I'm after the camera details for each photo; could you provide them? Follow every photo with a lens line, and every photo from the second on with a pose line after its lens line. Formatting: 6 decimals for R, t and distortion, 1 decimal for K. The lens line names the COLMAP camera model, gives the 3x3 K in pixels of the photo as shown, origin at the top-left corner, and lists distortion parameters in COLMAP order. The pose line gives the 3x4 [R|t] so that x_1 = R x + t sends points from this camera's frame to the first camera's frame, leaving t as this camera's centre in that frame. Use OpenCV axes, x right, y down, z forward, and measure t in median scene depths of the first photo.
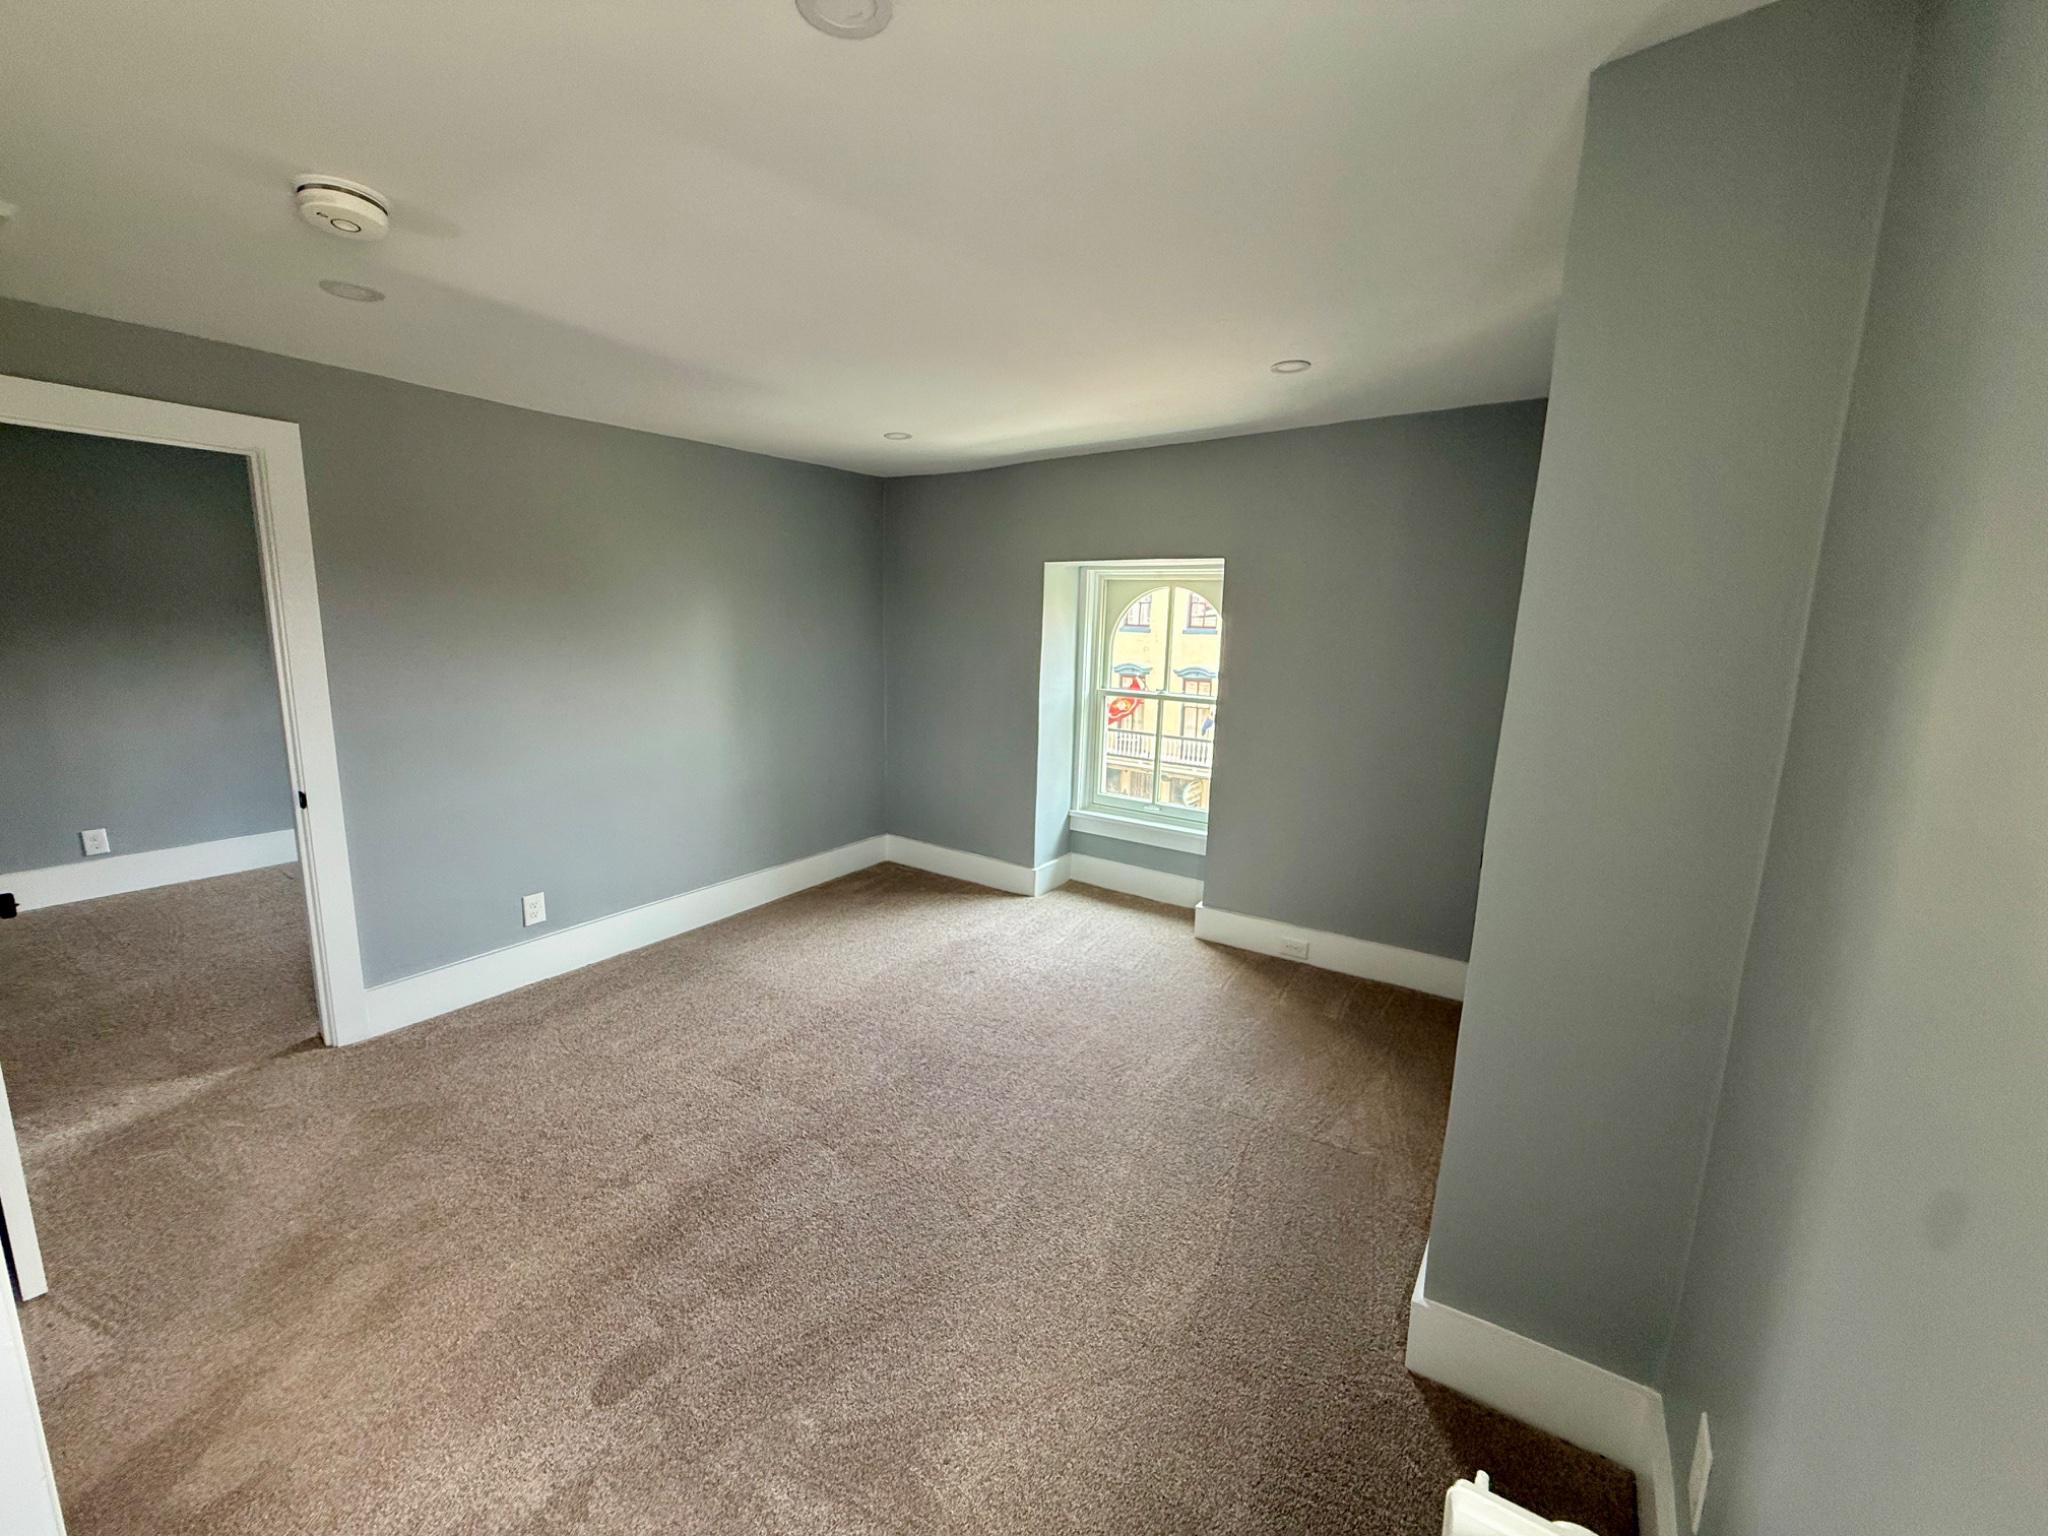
lens RADIAL K [[807.5, 0, 1022.7], [0, 807.5, 758.1], [0, 0, 1]] dist [-0.009009, -0.000199]
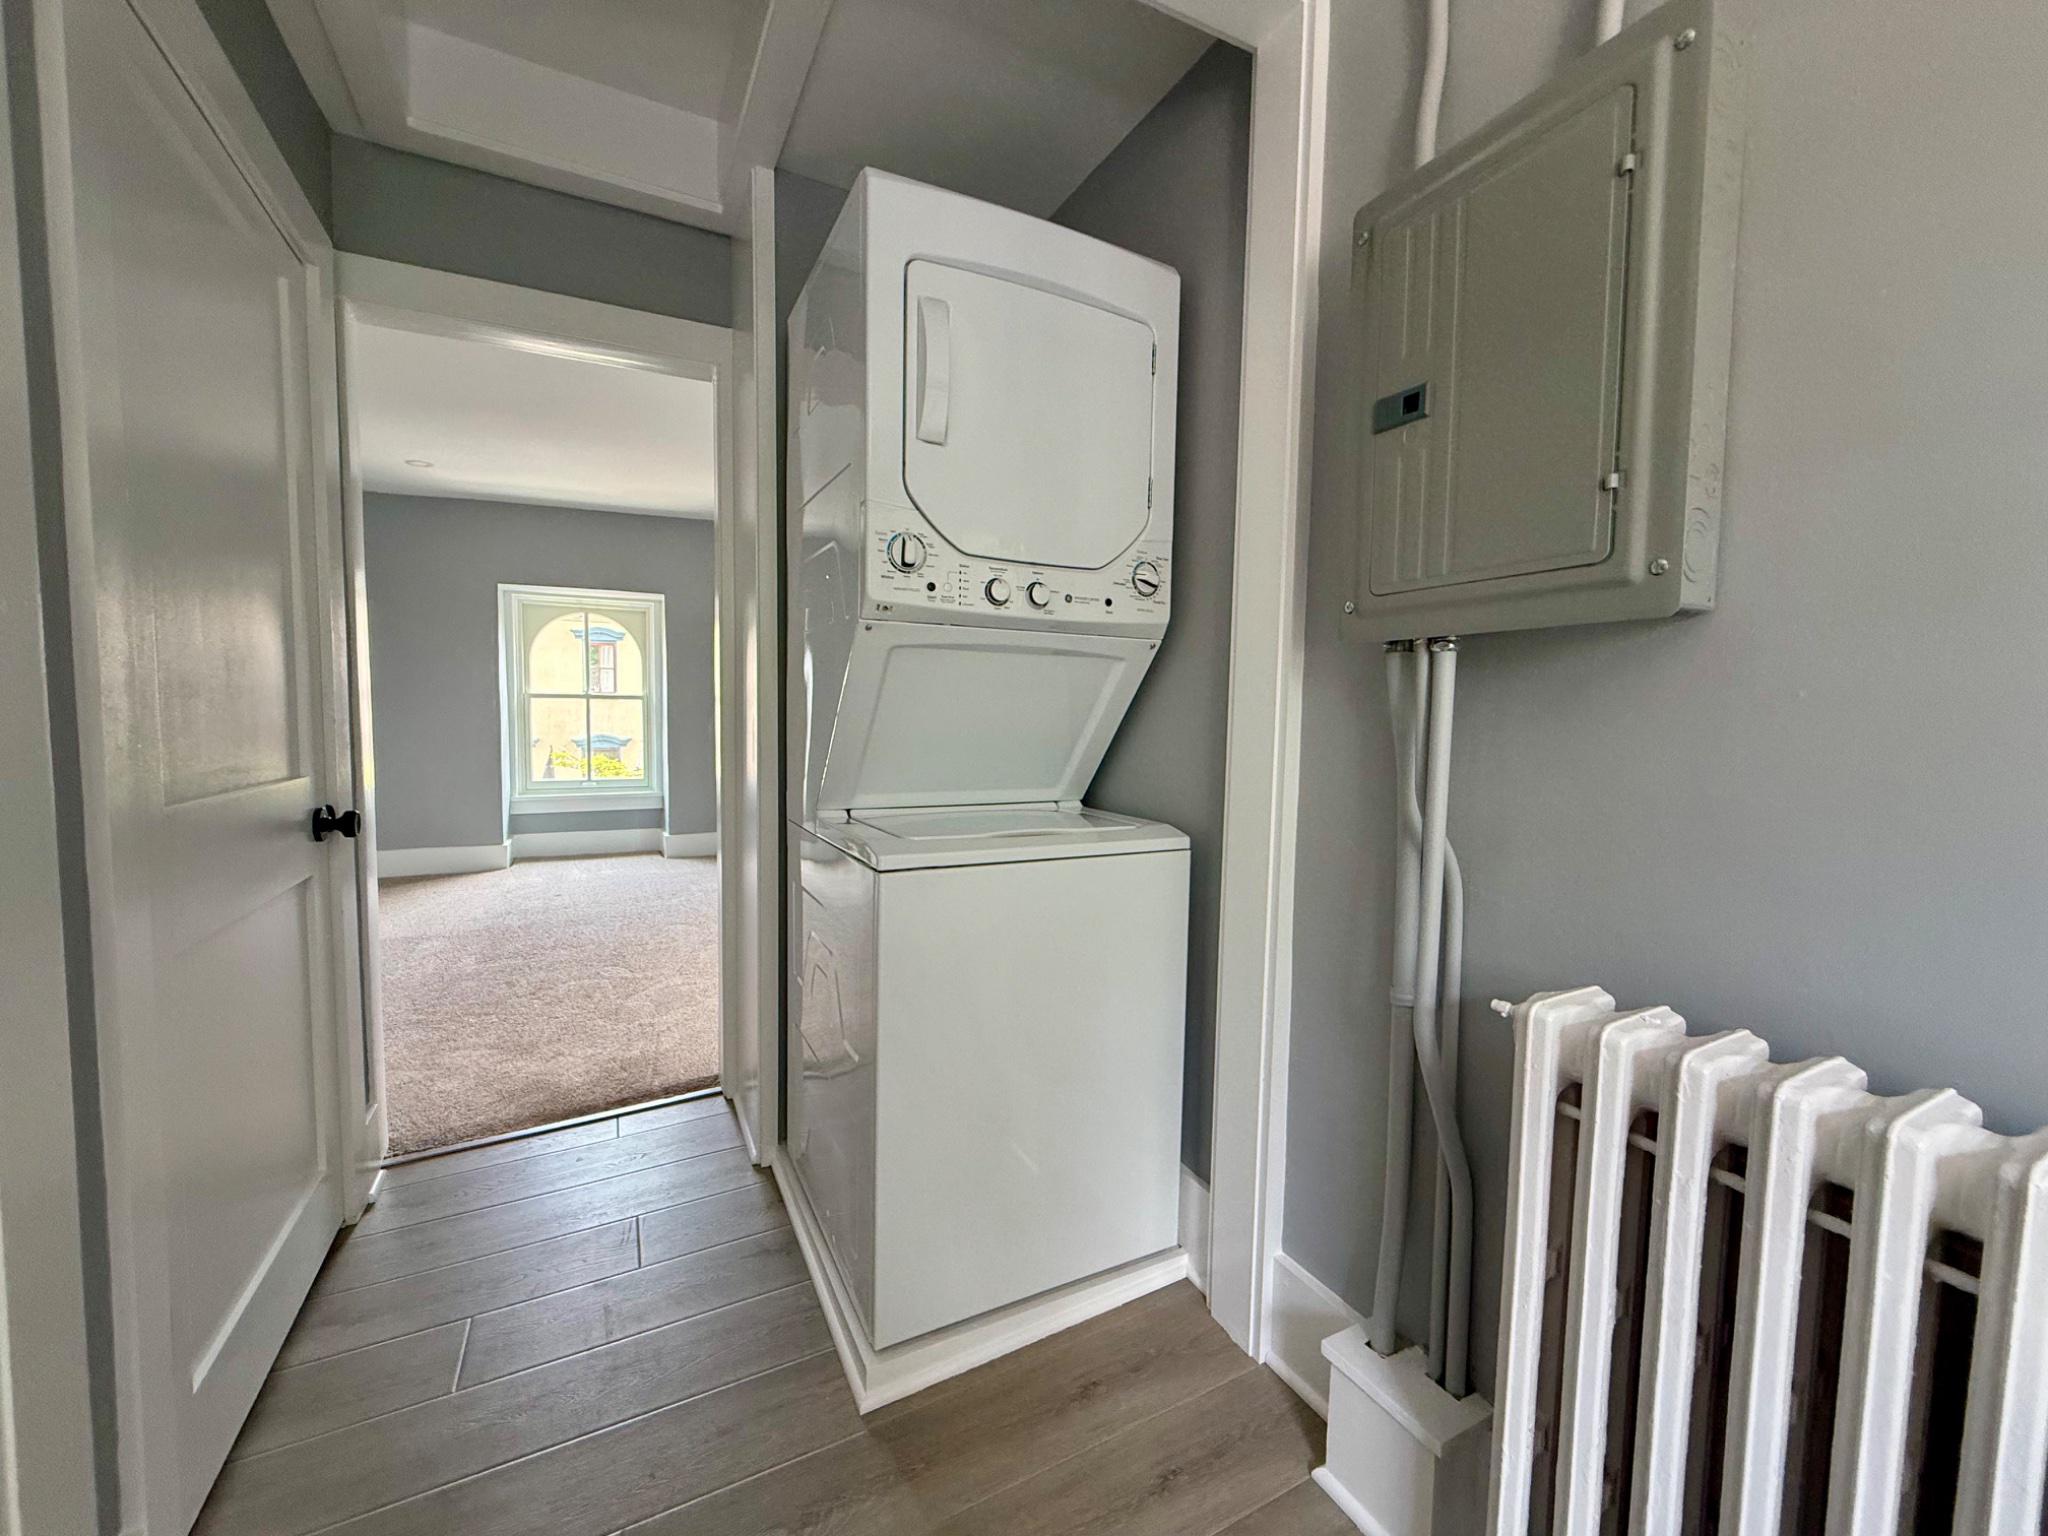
lens RADIAL K [[807.5, 0, 1022.7], [0, 807.5, 760.8], [0, 0, 1]] dist [-0.009009, -0.000199]
pose [[0.481996, -0.072571, 0.873163, -0.625066], [0.137509, 0.990480, 0.006416, 0.113725], [-0.865316, 0.116975, 0.487387, -0.221057]]
